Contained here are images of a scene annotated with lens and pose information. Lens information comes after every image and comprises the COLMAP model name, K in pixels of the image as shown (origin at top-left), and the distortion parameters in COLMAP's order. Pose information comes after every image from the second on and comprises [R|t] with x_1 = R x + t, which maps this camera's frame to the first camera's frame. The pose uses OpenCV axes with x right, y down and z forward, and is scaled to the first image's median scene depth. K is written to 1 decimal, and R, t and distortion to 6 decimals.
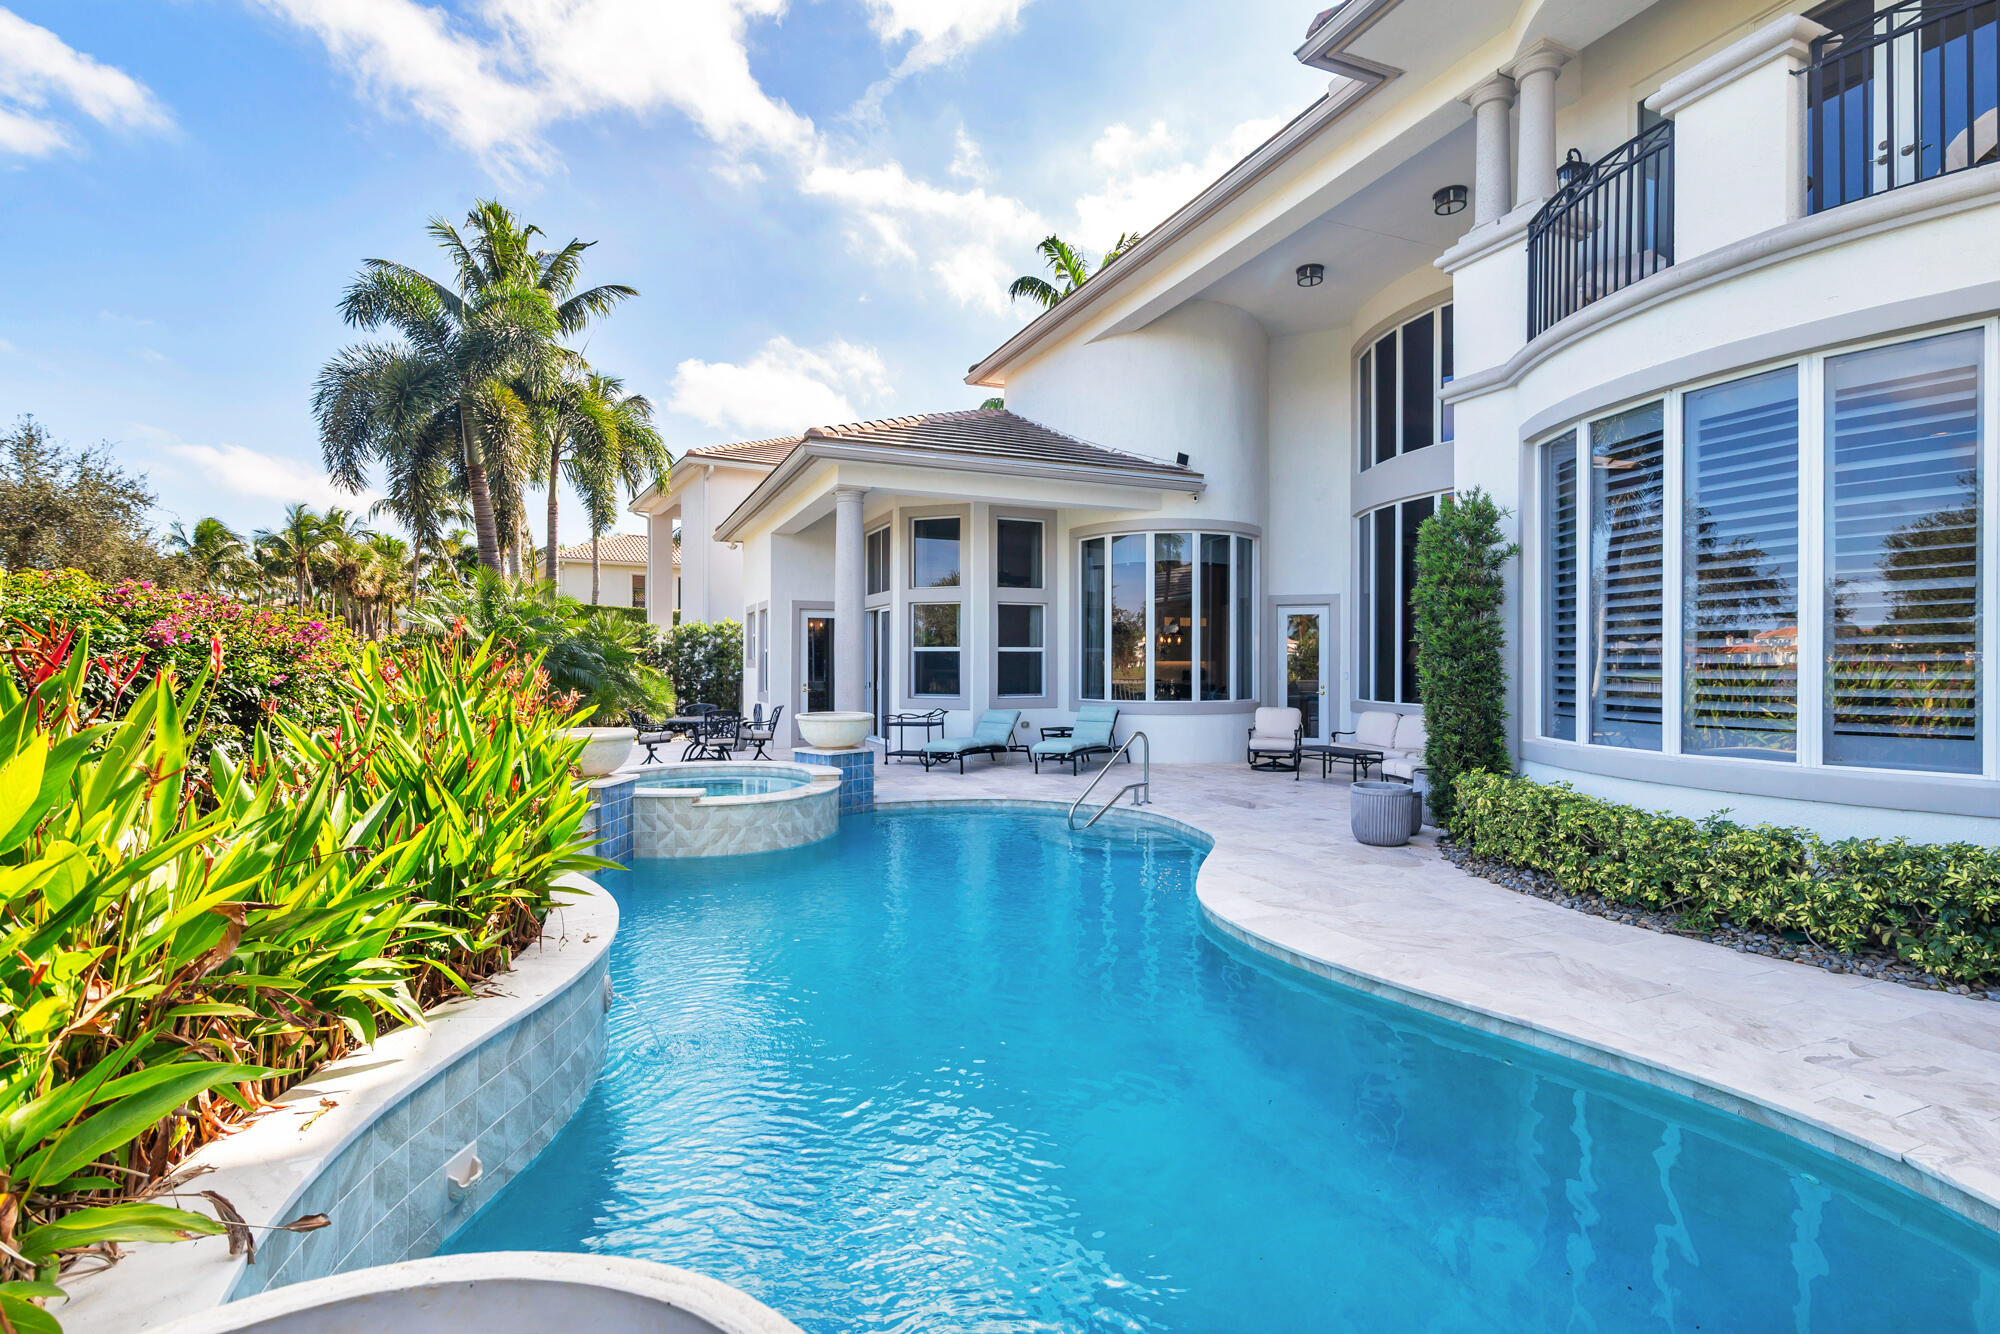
lens RADIAL K [[926.2, 0, 998.8], [0, 926.2, 655.3], [0, 0, 1]] dist [0.011118, 0.000275]
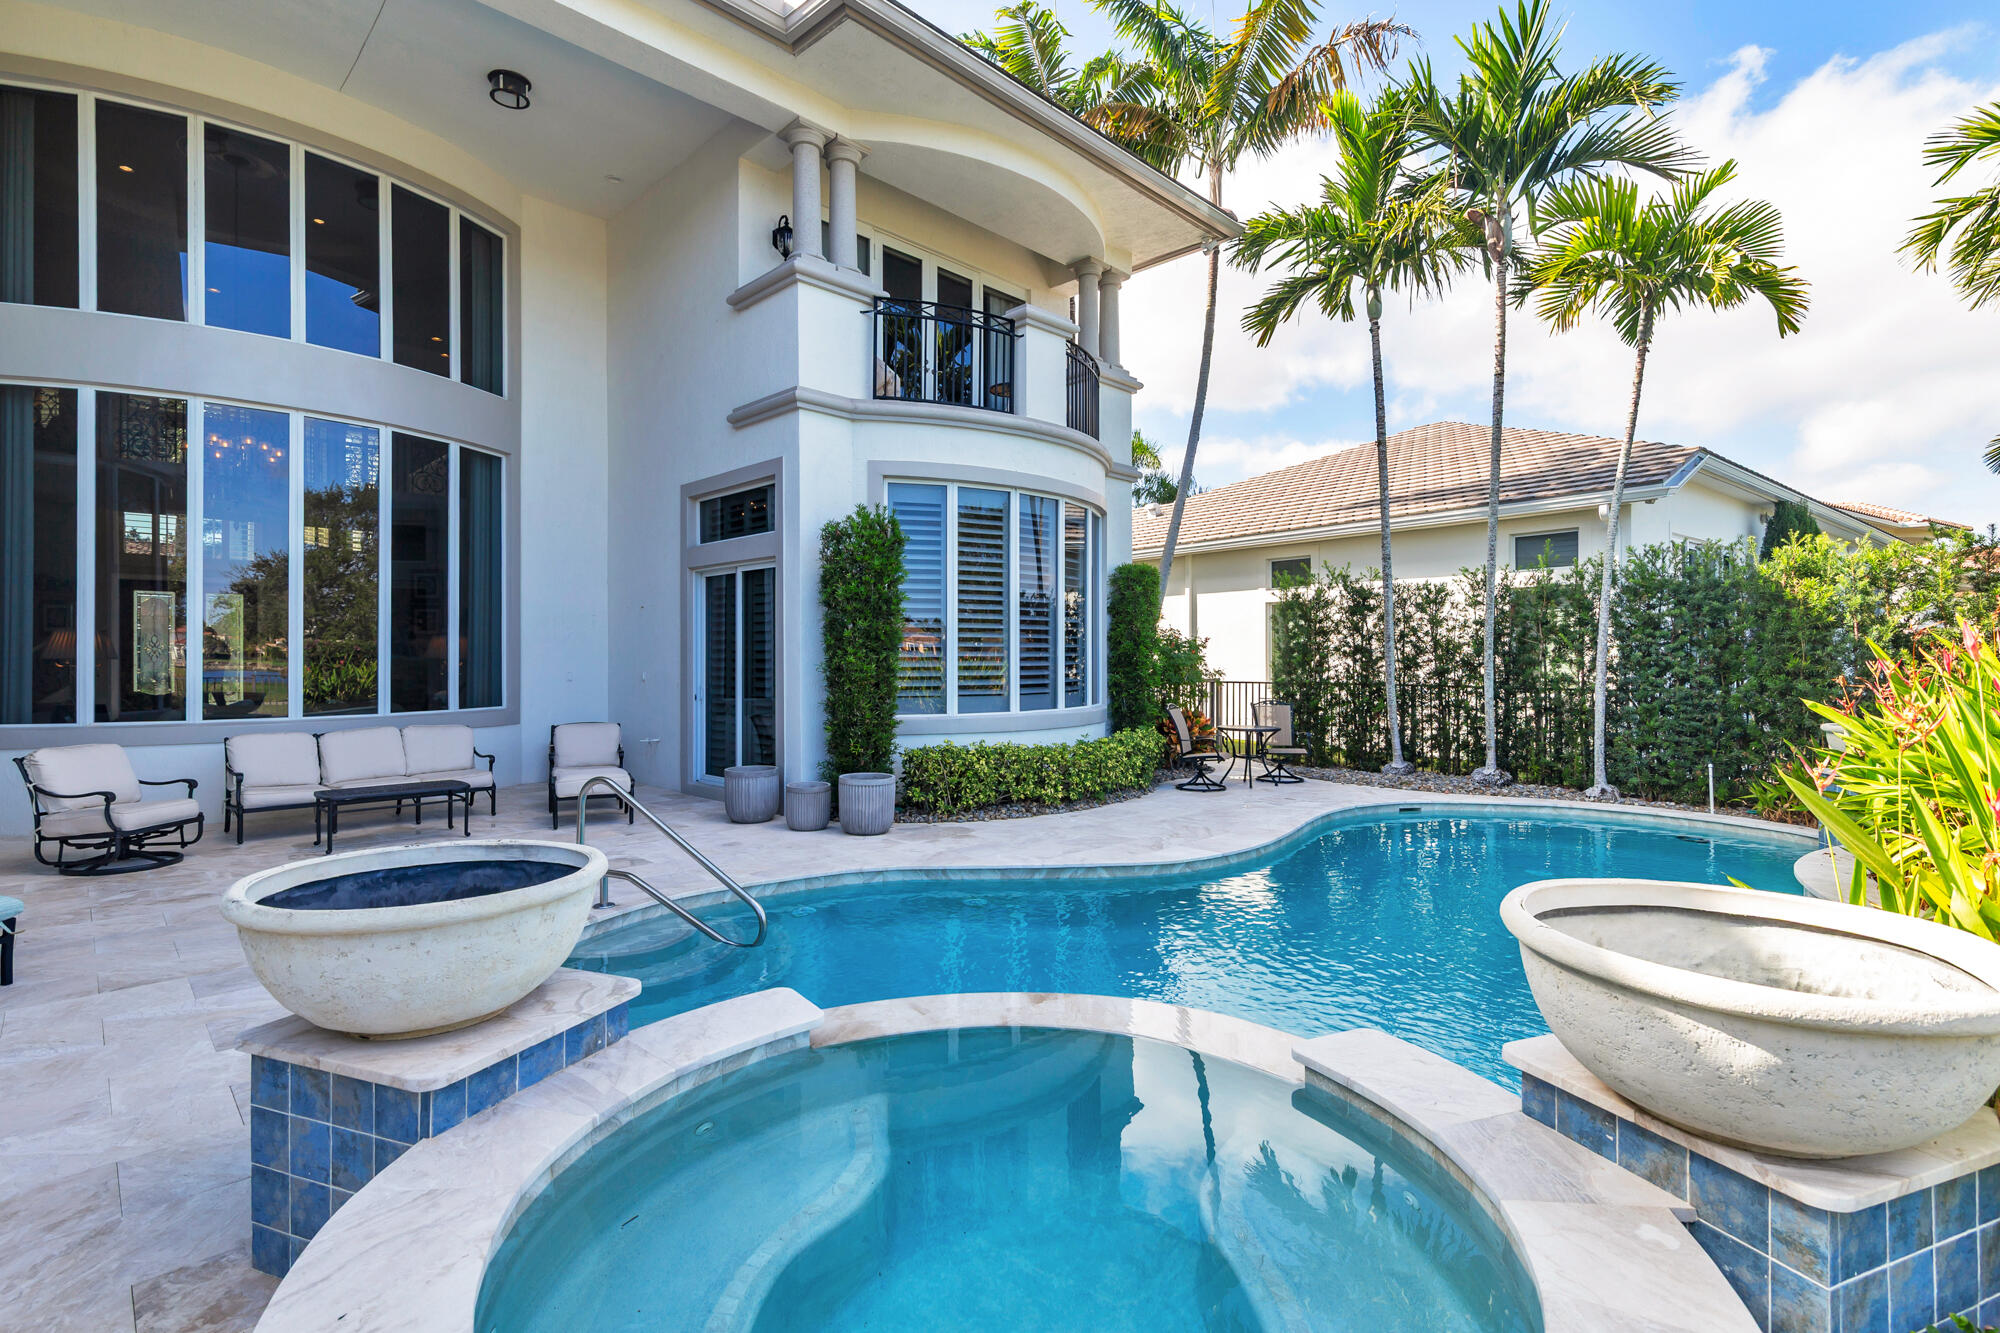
lens RADIAL K [[926.2, 0, 998.8], [0, 926.2, 654.8], [0, 0, 1]] dist [0.011118, 0.000275]
pose [[-0.366854, 0.003763, 0.930271, -0.450208], [-0.006410, 0.999958, -0.006572, 0.008916], [-0.930256, -0.008374, -0.366815, 0.937751]]
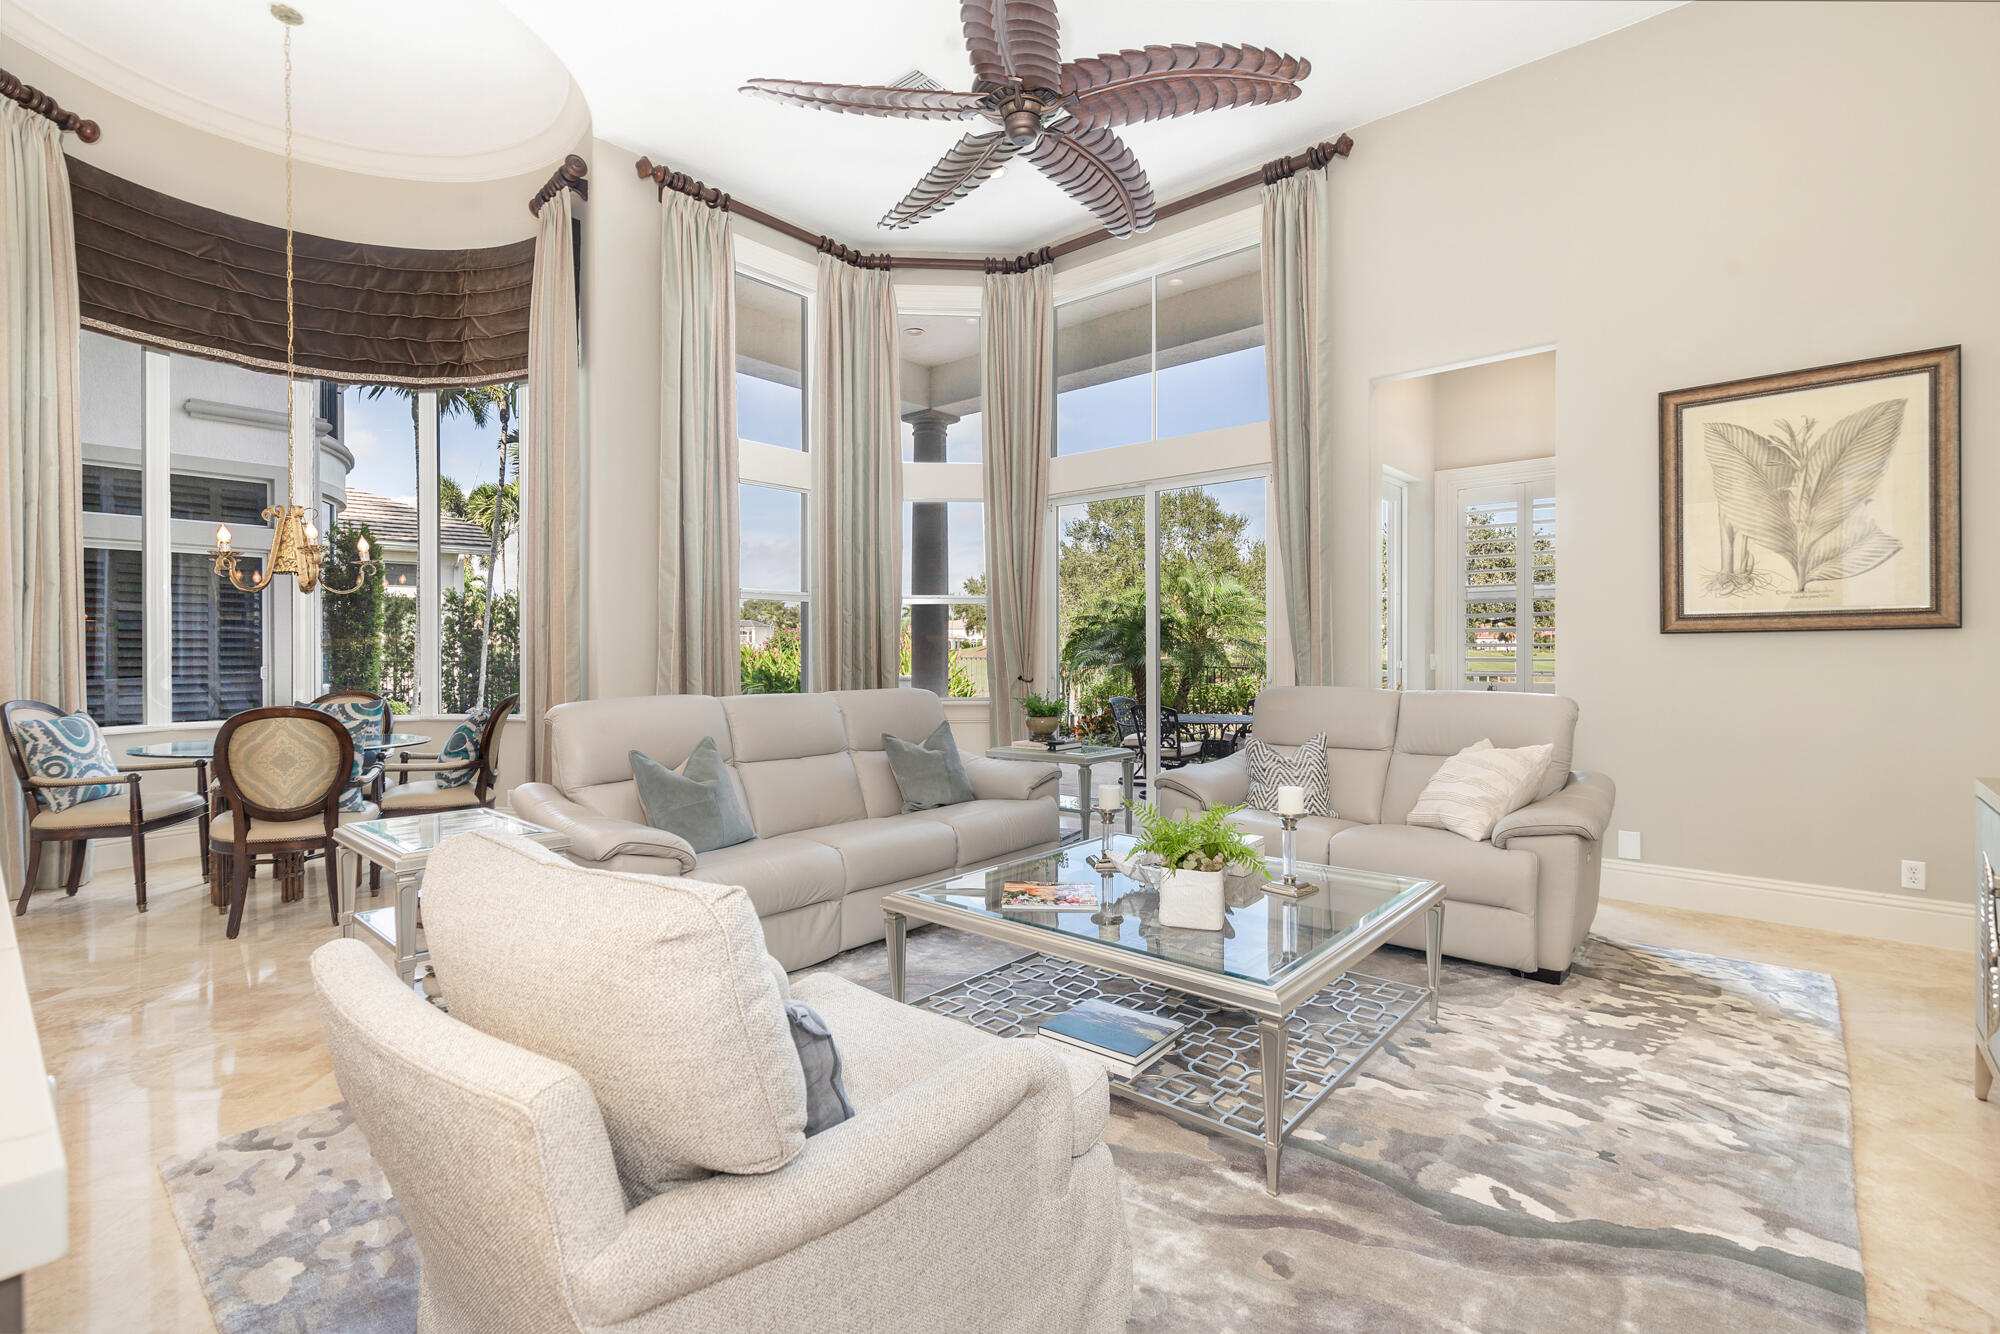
lens RADIAL K [[908.1, 0, 1004.5], [0, 908.1, 655.3], [0, 0, 1]] dist [-0.000560, 0.000397]
pose [[-0.903749, 0.003756, -0.428047, 0.133078], [0.004743, 0.999988, -0.001240, 0.031223], [0.428037, -0.003151, -0.903756, 2.031759]]
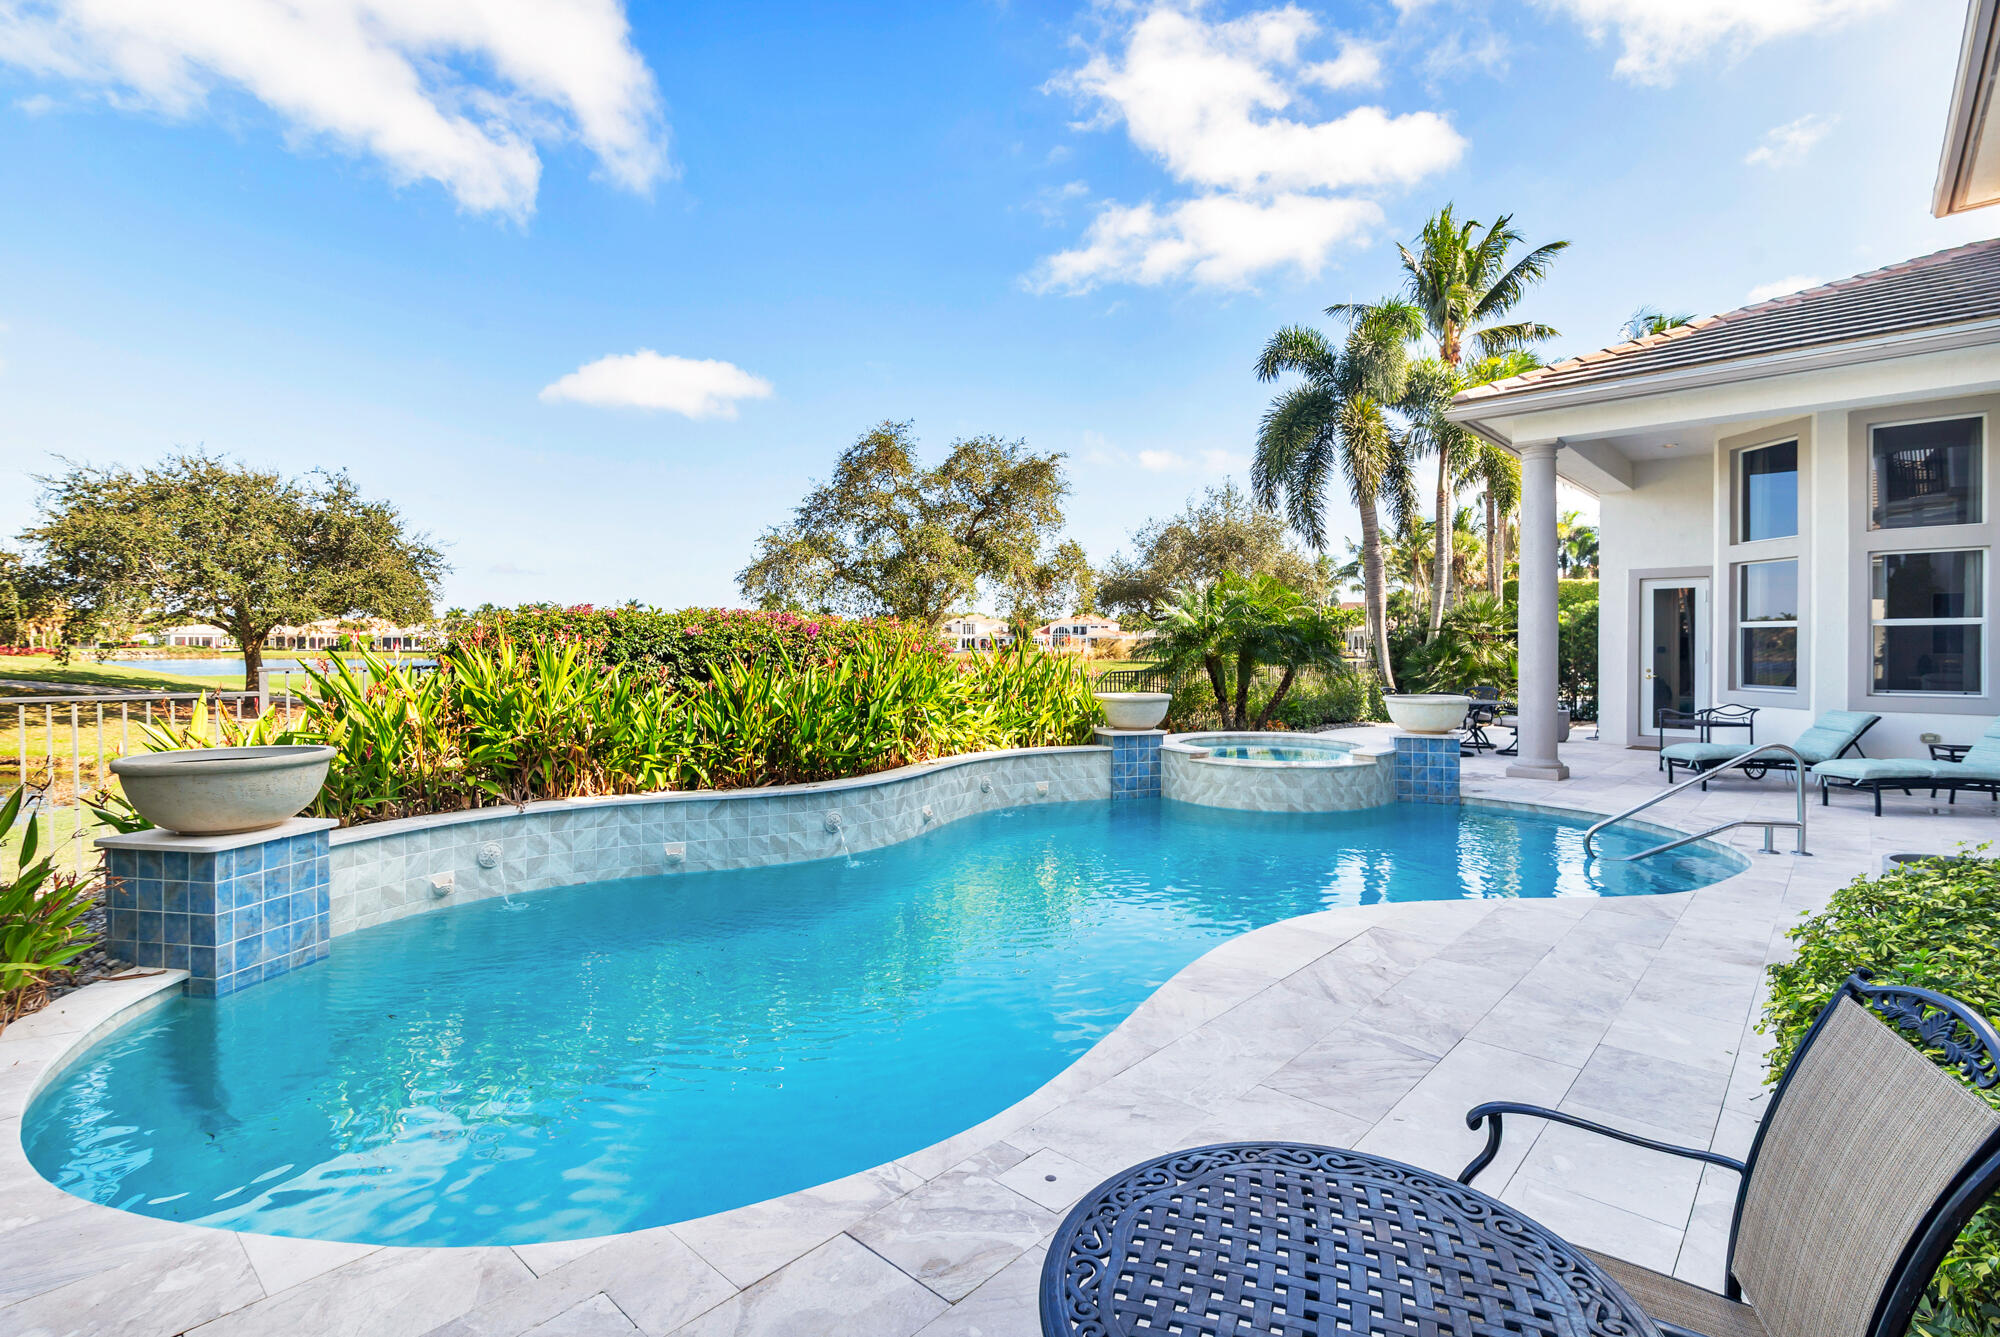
lens RADIAL K [[944.6, 0, 999.5], [0, 944.6, 656.5], [0, 0, 1]] dist [0.002217, 0.000083]
pose [[0.412939, 0.009499, -0.910709, 0.514507], [0.007984, 0.999869, 0.014049, 0.005452], [0.910724, -0.013073, 0.412810, 0.199819]]
